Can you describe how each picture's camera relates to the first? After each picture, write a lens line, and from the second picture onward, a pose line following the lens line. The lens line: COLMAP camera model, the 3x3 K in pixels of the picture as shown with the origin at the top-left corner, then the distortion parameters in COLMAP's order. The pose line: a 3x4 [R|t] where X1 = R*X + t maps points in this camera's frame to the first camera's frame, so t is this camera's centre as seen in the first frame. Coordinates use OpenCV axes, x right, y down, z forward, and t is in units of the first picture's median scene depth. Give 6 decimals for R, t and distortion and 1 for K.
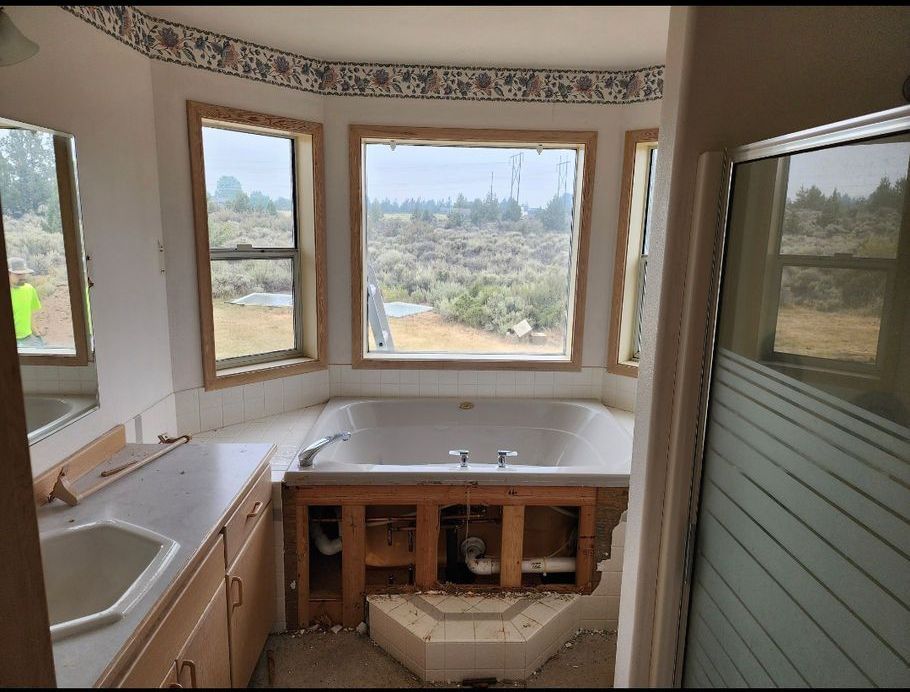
lens RADIAL K [[612.1, 0, 455.0], [0, 612.1, 345.4], [0, 0, 1]] dist [0.000410, 0.000014]
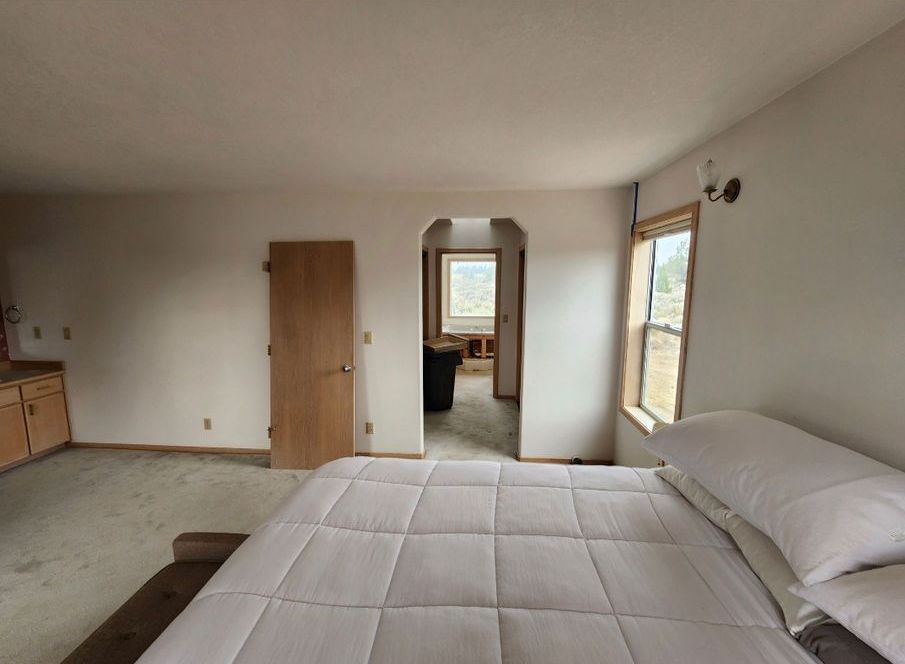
lens RADIAL K [[379.8, 0, 452.5], [0, 379.8, 332.0], [0, 0, 1]] dist [0.002076, 0.000416]
pose [[0.995113, -0.010301, -0.098202, 0.108165], [0.004421, 0.998194, -0.059911, 0.283055], [0.098641, 0.059184, 0.993362, -1.483091]]
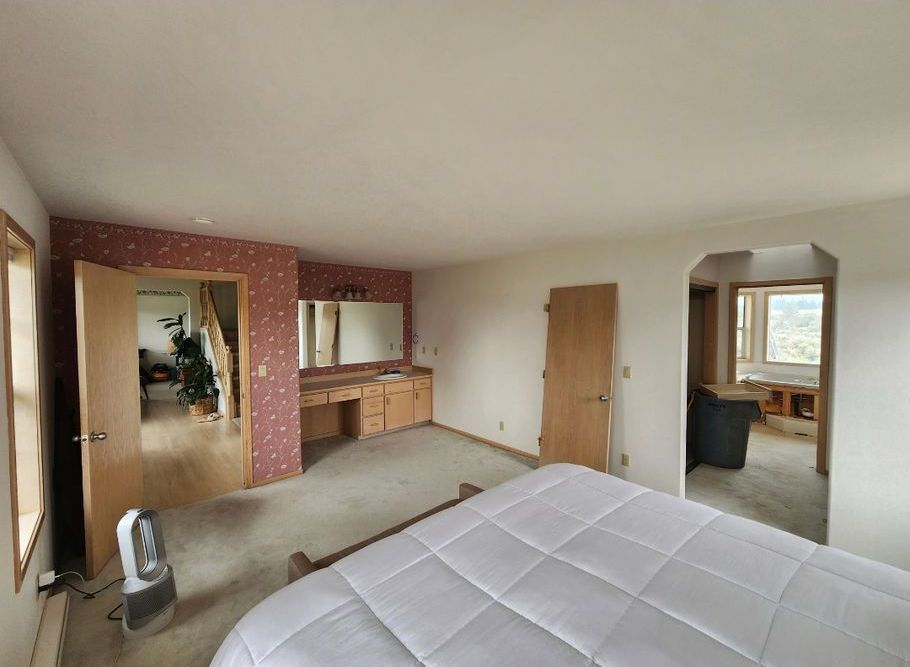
lens RADIAL K [[369.2, 0, 455.0], [0, 369.2, 333.5], [0, 0, 1]] dist [0.000698, 0.000102]
pose [[0.649421, 0.006896, -0.760398, 0.269314], [-0.129270, 0.986405, -0.101458, 0.298149], [0.749361, 0.164185, 0.641484, -1.553280]]
